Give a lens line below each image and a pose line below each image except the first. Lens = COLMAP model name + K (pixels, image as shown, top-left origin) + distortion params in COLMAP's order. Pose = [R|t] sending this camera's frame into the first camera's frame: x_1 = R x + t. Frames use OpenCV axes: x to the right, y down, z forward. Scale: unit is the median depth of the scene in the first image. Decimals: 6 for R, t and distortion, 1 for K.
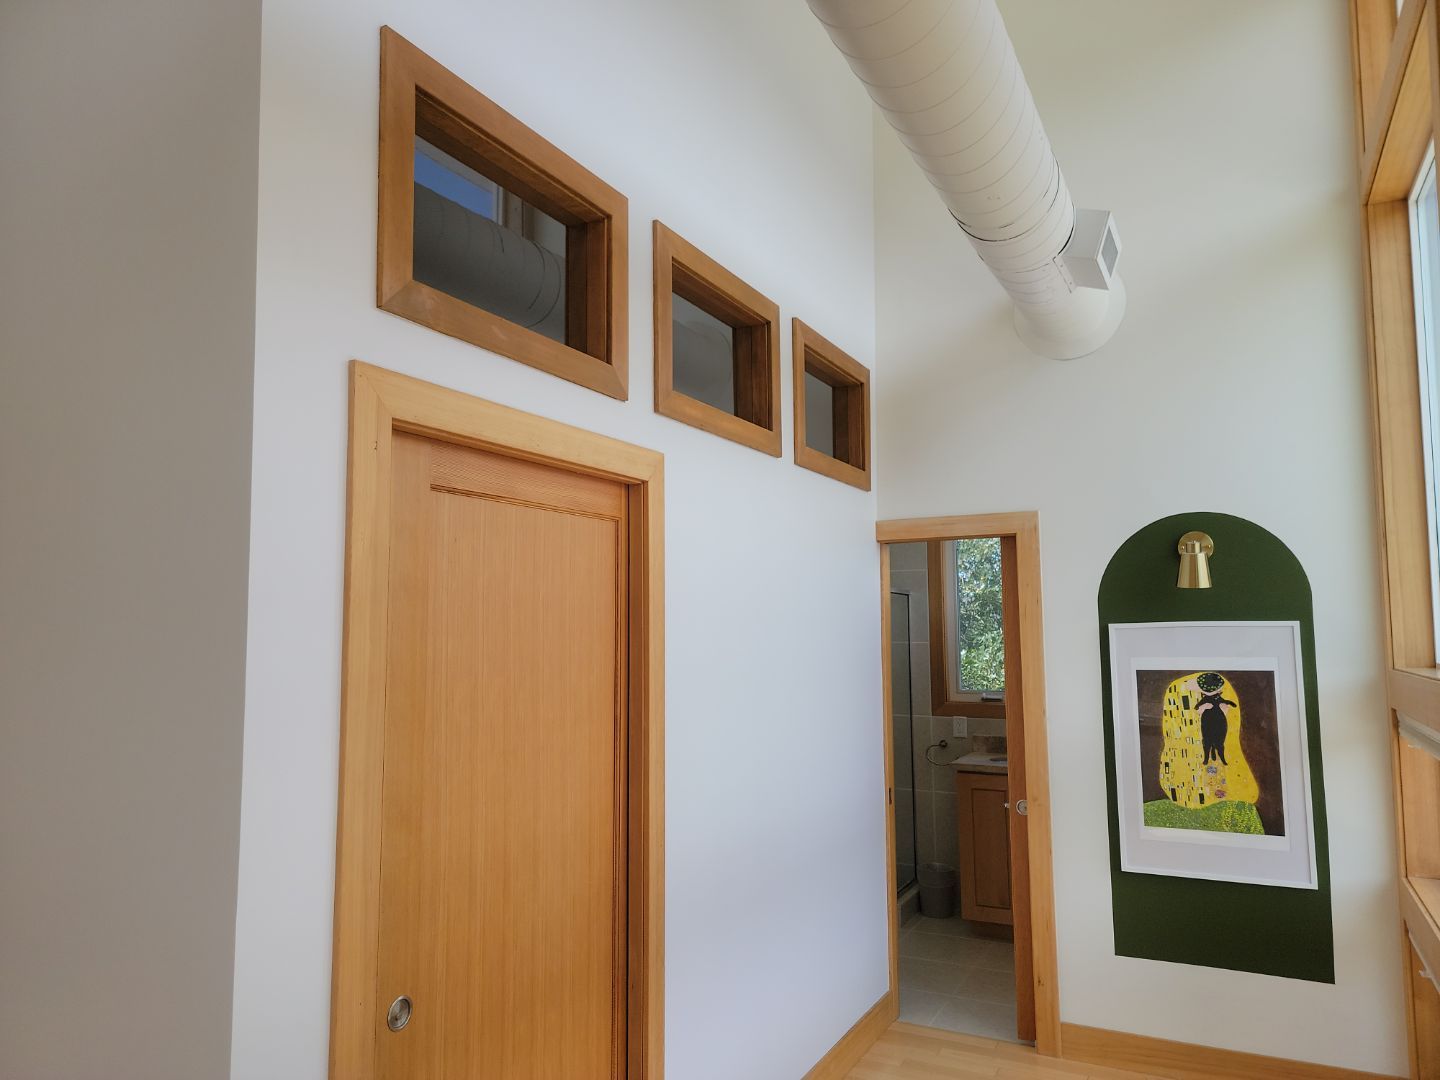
lens RADIAL K [[995.3, 0, 712.1], [0, 995.3, 545.7], [0, 0, 1]] dist [0.071977, -0.053550]
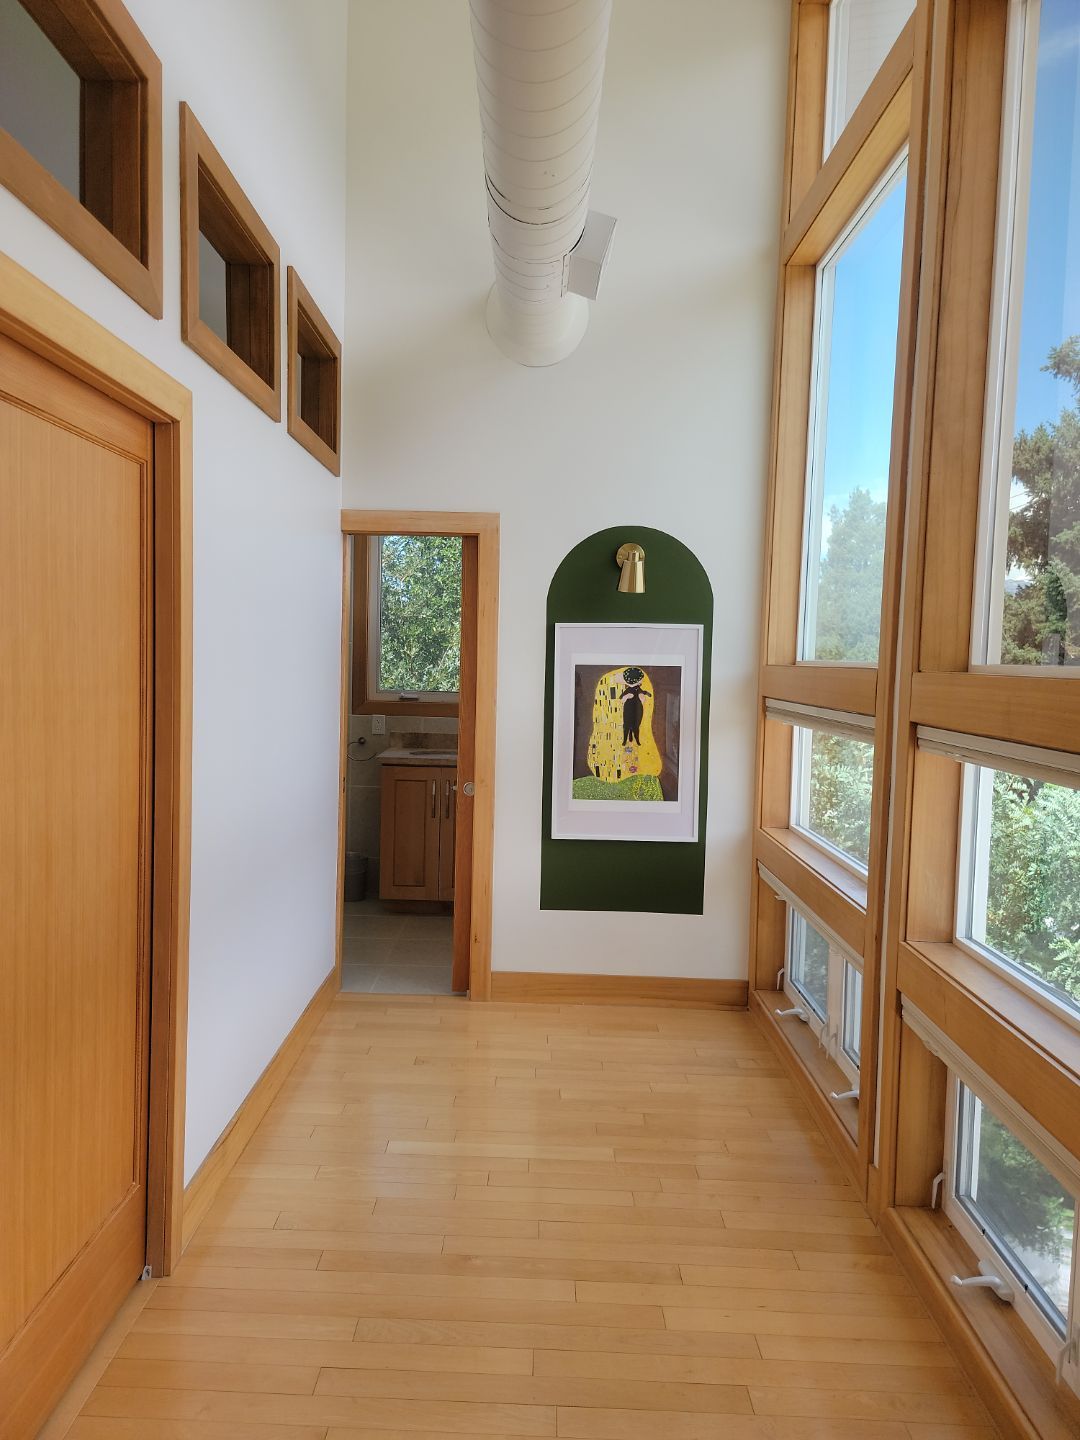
lens RADIAL K [[995.3, 0, 516.2], [0, 995.3, 705.1], [0, 0, 1]] dist [0.071977, -0.053550]
pose [[0.899463, 0.007064, 0.436939, -0.123954], [-0.069760, 0.989368, 0.127609, 0.032398], [-0.431392, -0.145260, 0.890393, 0.038596]]
